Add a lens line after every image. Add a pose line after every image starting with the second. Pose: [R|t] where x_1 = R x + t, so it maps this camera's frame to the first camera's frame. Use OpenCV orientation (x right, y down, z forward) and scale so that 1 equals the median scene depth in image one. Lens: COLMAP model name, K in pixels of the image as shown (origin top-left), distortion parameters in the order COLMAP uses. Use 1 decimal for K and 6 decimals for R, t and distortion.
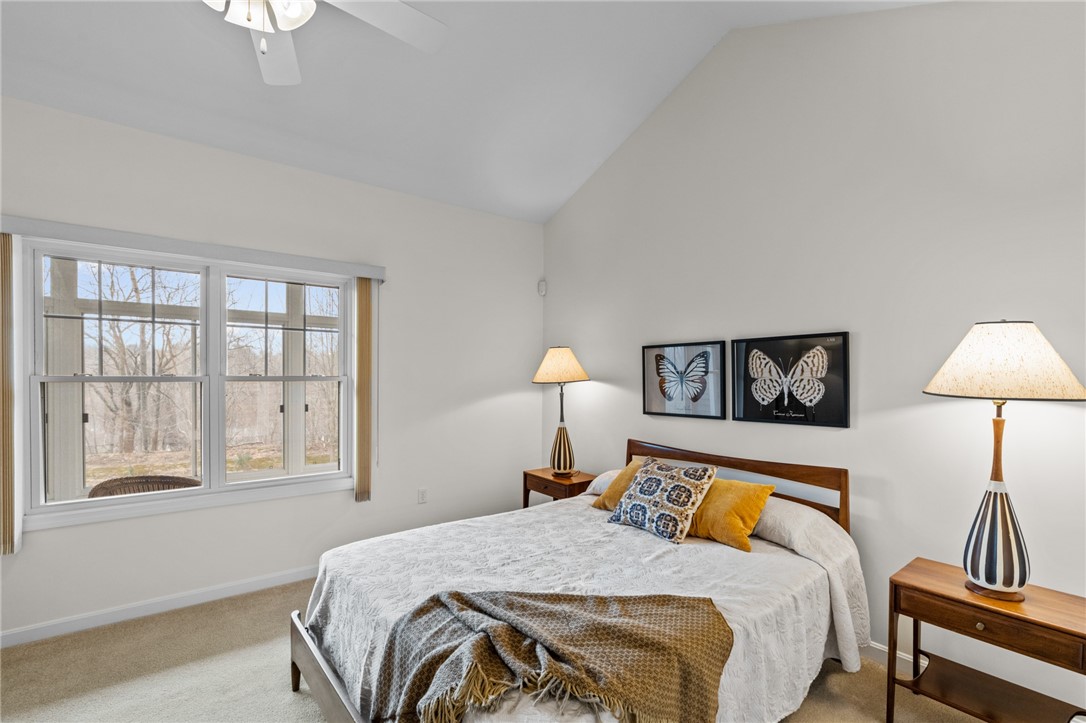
lens RADIAL K [[489.0, 0, 542.8], [0, 489.0, 367.9], [0, 0, 1]] dist [-0.012488, 0.005435]
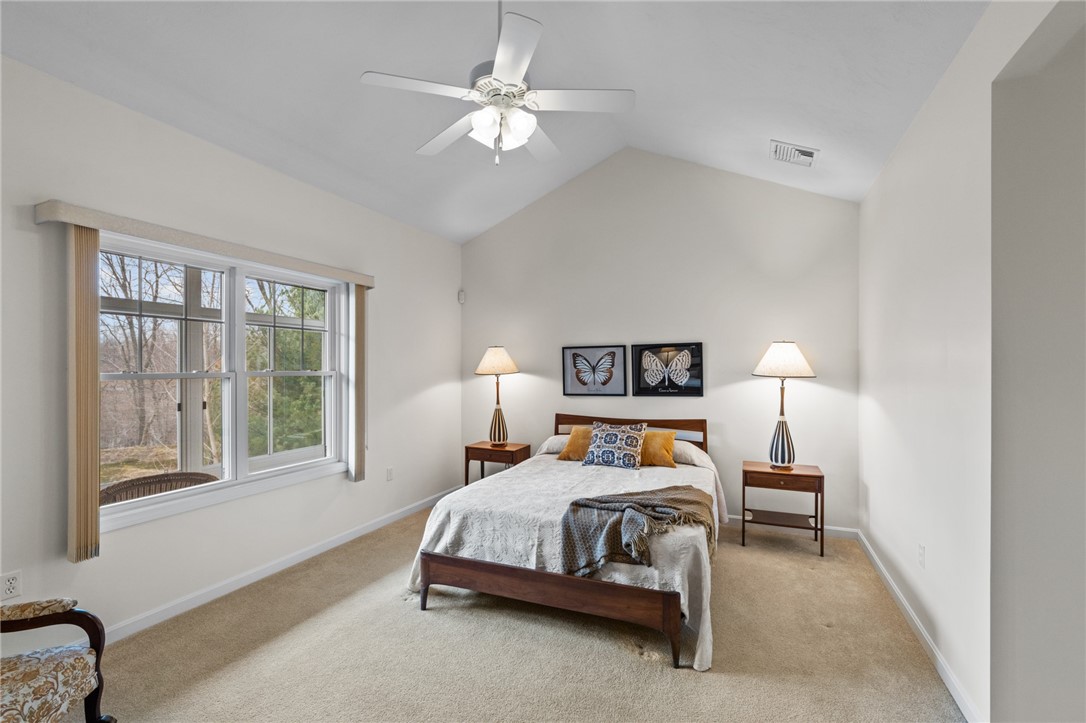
lens RADIAL K [[464.5, 0, 543.0], [0, 464.5, 361.5], [0, 0, 1]] dist [-0.003078, 0.000035]
pose [[0.883141, -0.002066, 0.469103, -0.553025], [0.001704, 0.999998, 0.001198, -0.005571], [-0.469104, -0.000259, 0.883143, -0.176660]]
